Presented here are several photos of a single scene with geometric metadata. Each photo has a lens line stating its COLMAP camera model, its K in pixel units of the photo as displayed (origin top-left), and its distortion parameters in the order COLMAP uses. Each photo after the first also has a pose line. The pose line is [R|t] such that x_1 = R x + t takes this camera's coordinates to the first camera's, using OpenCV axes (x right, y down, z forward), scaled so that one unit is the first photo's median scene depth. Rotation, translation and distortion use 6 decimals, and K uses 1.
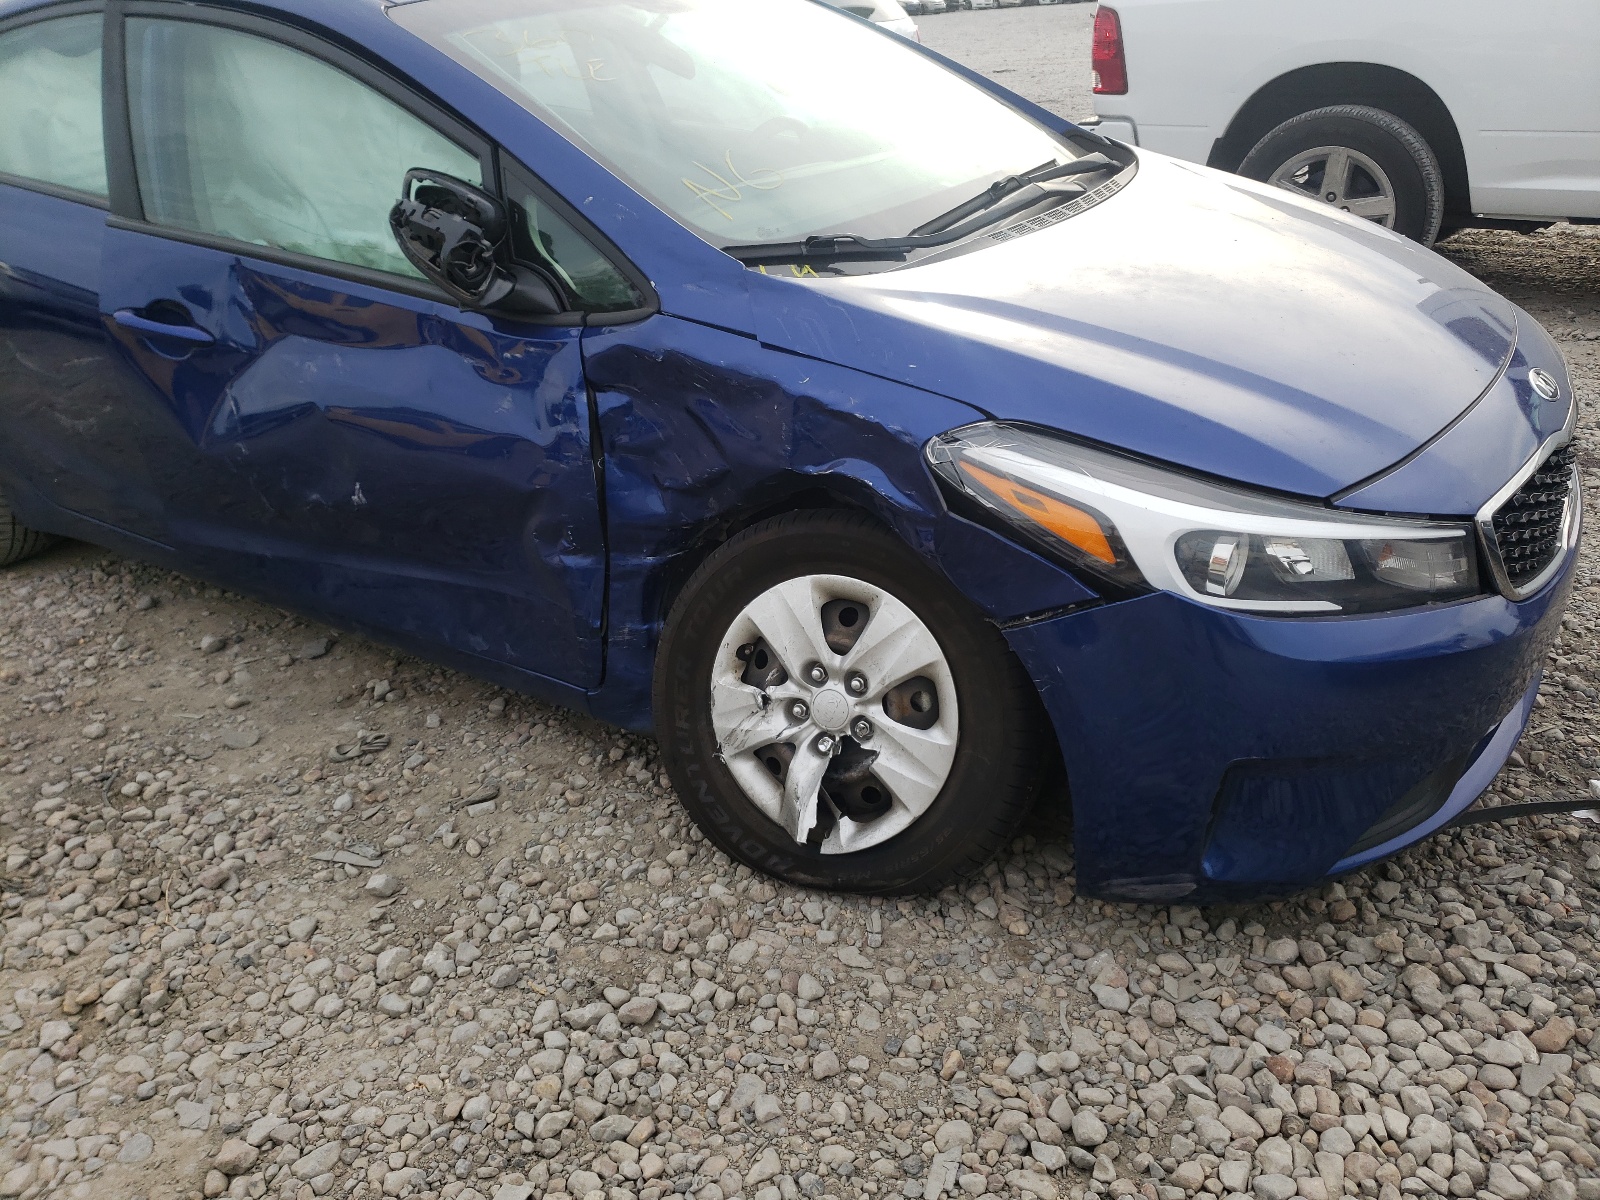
lens RADIAL K [[1198.5, 0, 800.5], [0, 1198.5, 592.1], [0, 0, 1]] dist [-0.006251, 0.037340]
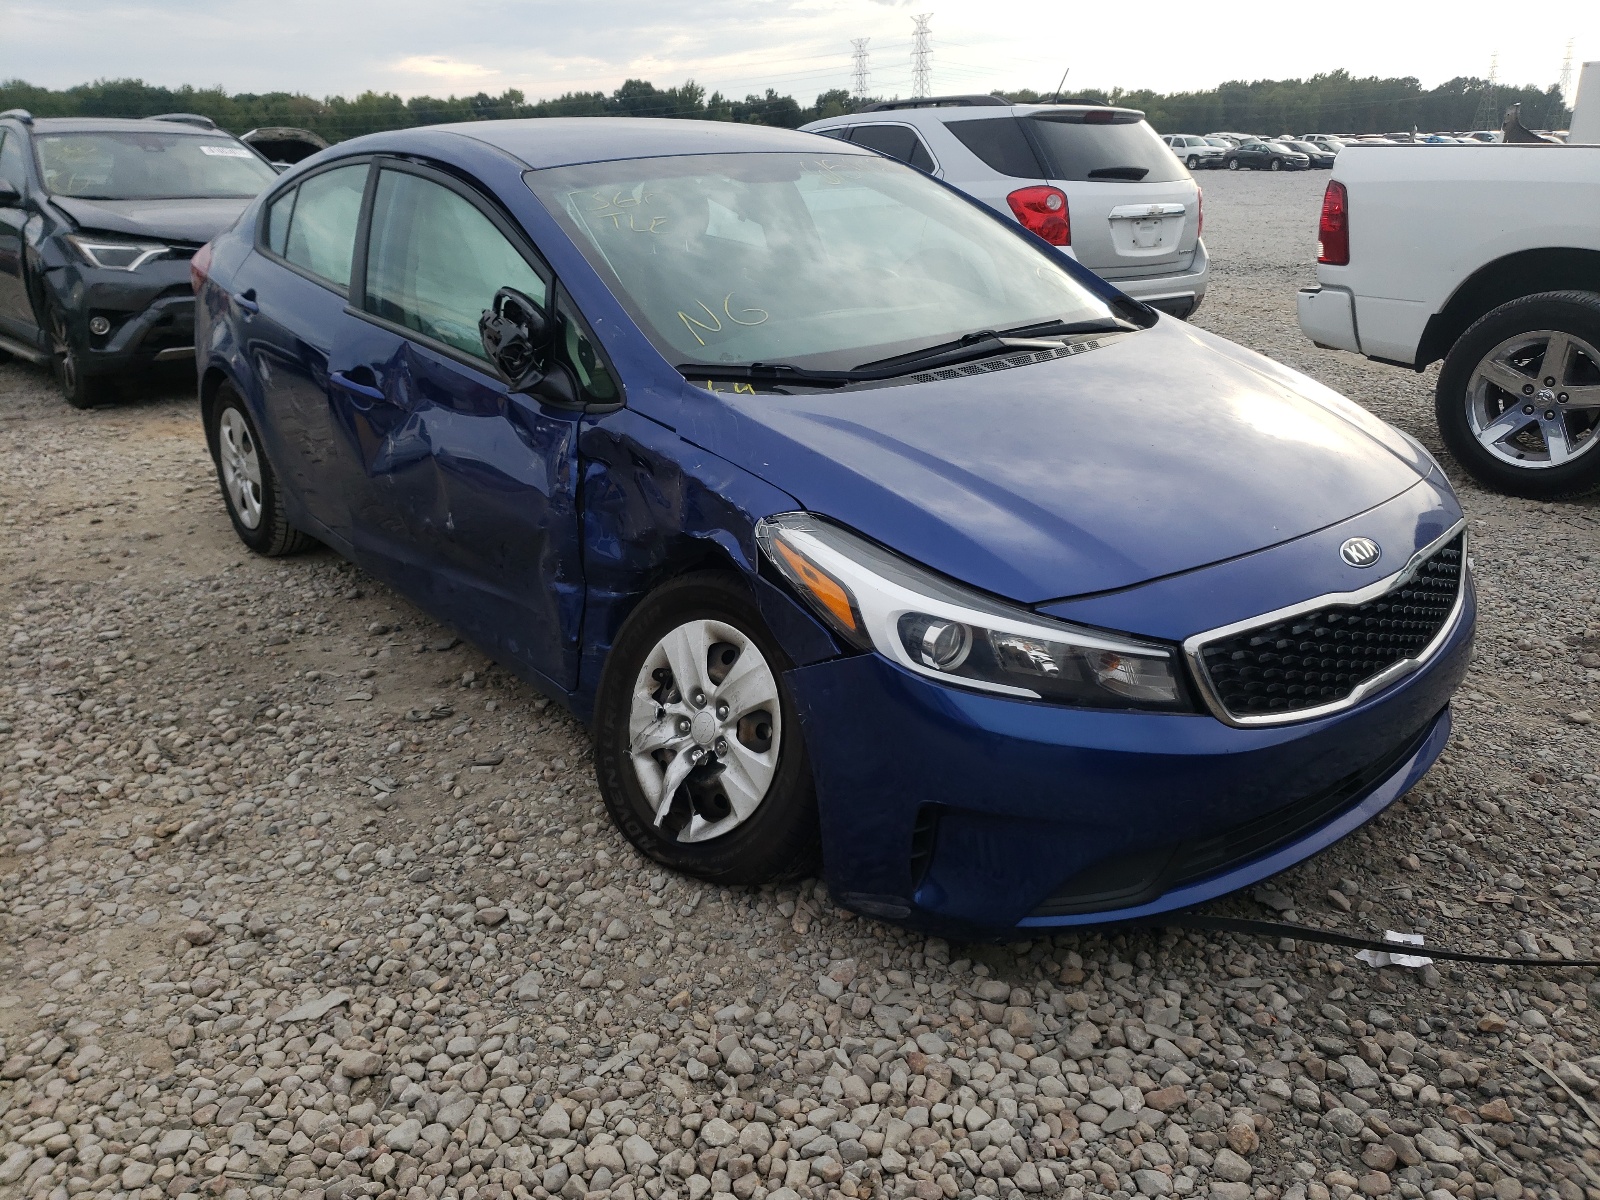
lens RADIAL K [[1198.5, 0, 796.7], [0, 1198.5, 603.8], [0, 0, 1]] dist [-0.006251, 0.037340]
pose [[0.947876, 0.146161, -0.283140, 0.463561], [-0.170764, 0.983224, -0.064118, 0.034240], [0.269019, 0.109126, 0.956933, -0.195564]]
